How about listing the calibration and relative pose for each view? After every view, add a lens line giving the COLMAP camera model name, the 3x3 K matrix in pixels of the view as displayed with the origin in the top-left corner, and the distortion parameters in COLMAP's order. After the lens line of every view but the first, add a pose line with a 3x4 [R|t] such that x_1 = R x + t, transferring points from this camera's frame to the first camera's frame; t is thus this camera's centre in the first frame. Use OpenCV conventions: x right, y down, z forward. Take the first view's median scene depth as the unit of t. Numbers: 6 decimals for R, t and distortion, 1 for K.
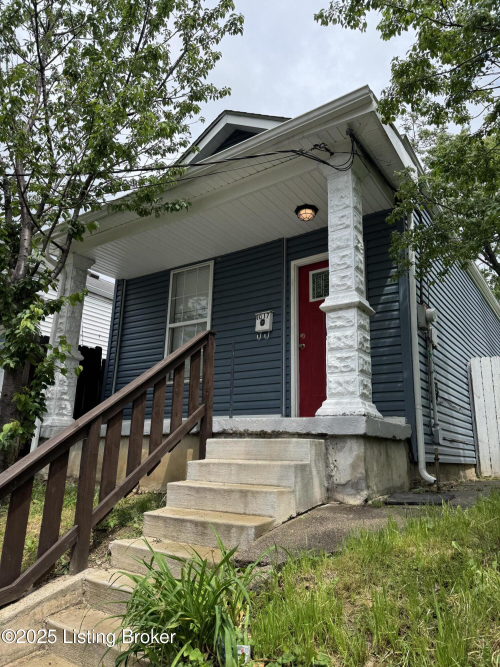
lens RADIAL K [[470.9, 0, 250.0], [0, 470.9, 333.5], [0, 0, 1]] dist [0.091642, -0.000575]
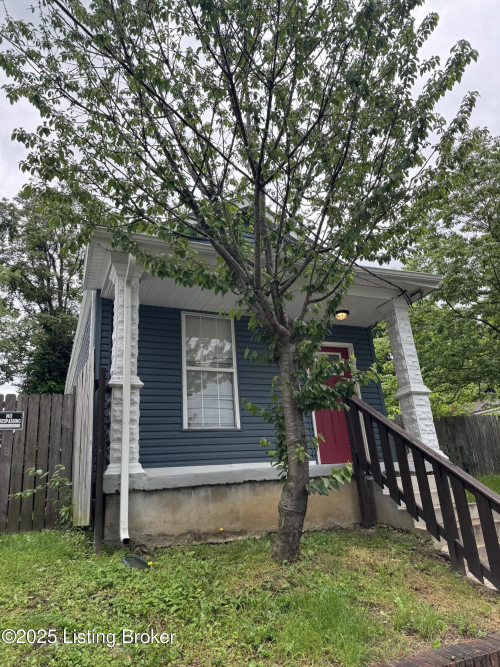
lens RADIAL K [[470.9, 0, 250.0], [0, 470.9, 333.5], [0, 0, 1]] dist [0.091642, -0.000575]
pose [[0.516056, 0.224287, 0.826669, -1.095784], [-0.132369, 0.974398, -0.181735, 0.087795], [-0.846265, -0.015640, 0.532532, 0.441885]]
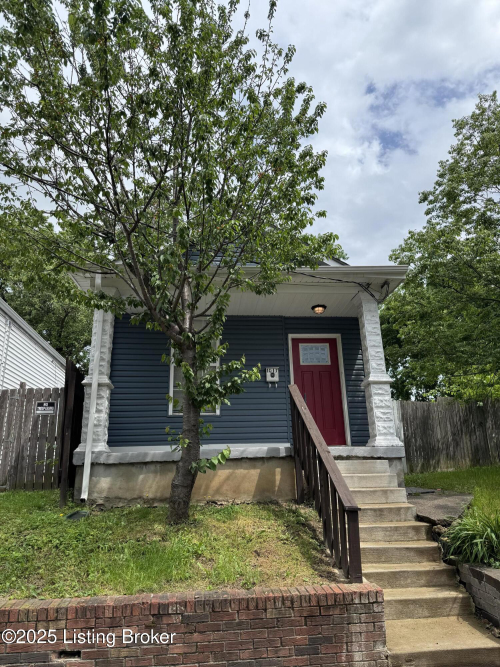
lens RADIAL K [[470.9, 0, 250.0], [0, 470.9, 333.5], [0, 0, 1]] dist [0.091642, -0.000575]
pose [[0.756301, 0.153077, 0.636063, -0.928147], [-0.124797, 0.988144, -0.089423, -0.012447], [-0.642210, -0.011748, 0.766438, -0.016708]]
